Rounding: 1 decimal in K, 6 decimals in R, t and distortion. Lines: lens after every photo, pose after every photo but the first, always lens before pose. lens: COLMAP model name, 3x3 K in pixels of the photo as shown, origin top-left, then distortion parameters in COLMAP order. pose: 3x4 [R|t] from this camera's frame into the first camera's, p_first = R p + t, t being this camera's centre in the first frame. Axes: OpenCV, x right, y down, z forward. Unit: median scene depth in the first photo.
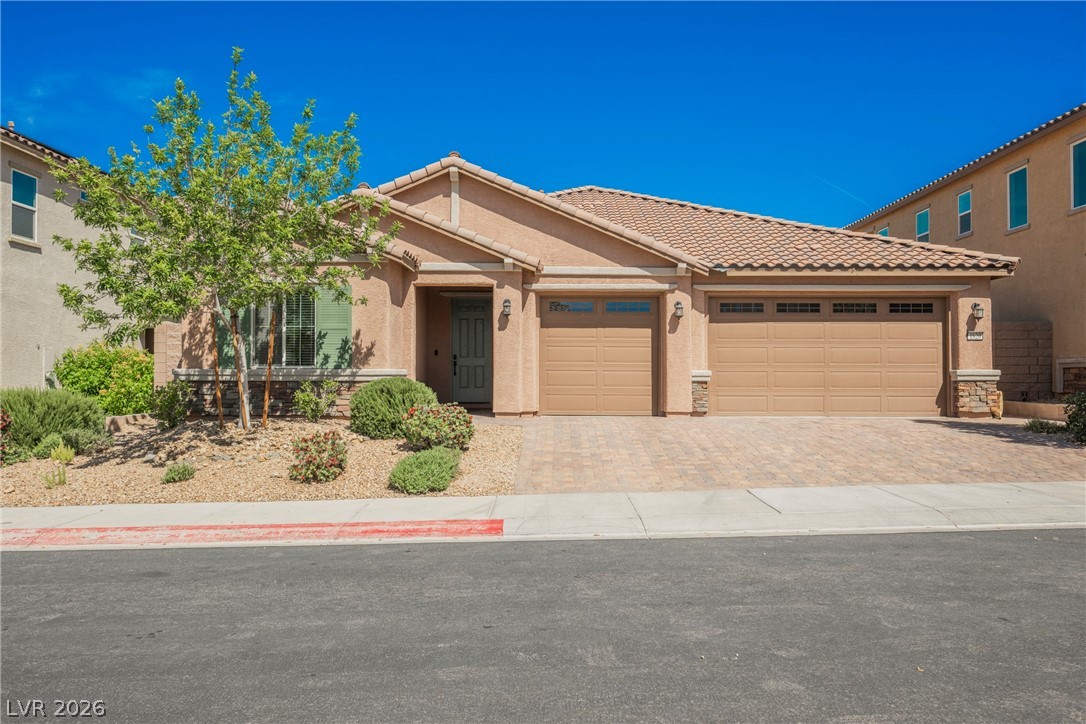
lens RADIAL K [[781.8, 0, 544.0], [0, 781.8, 361.8], [0, 0, 1]] dist [0.000551, 0.000083]
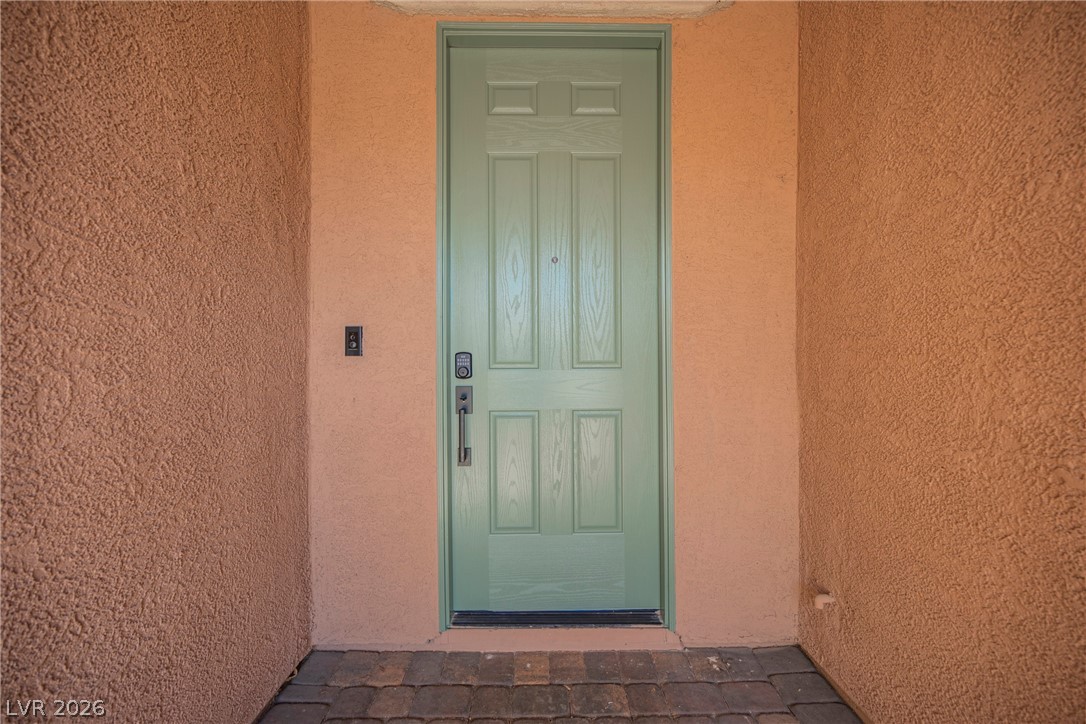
lens RADIAL K [[425.0, 0, 542.1], [0, 425.0, 364.8], [0, 0, 1]] dist [-0.002085, -0.000680]
pose [[0.999393, -0.000080, 0.034844, -0.098887], [-0.000023, 0.999996, 0.002960, -0.006539], [-0.034844, -0.002959, 0.999388, 0.899861]]
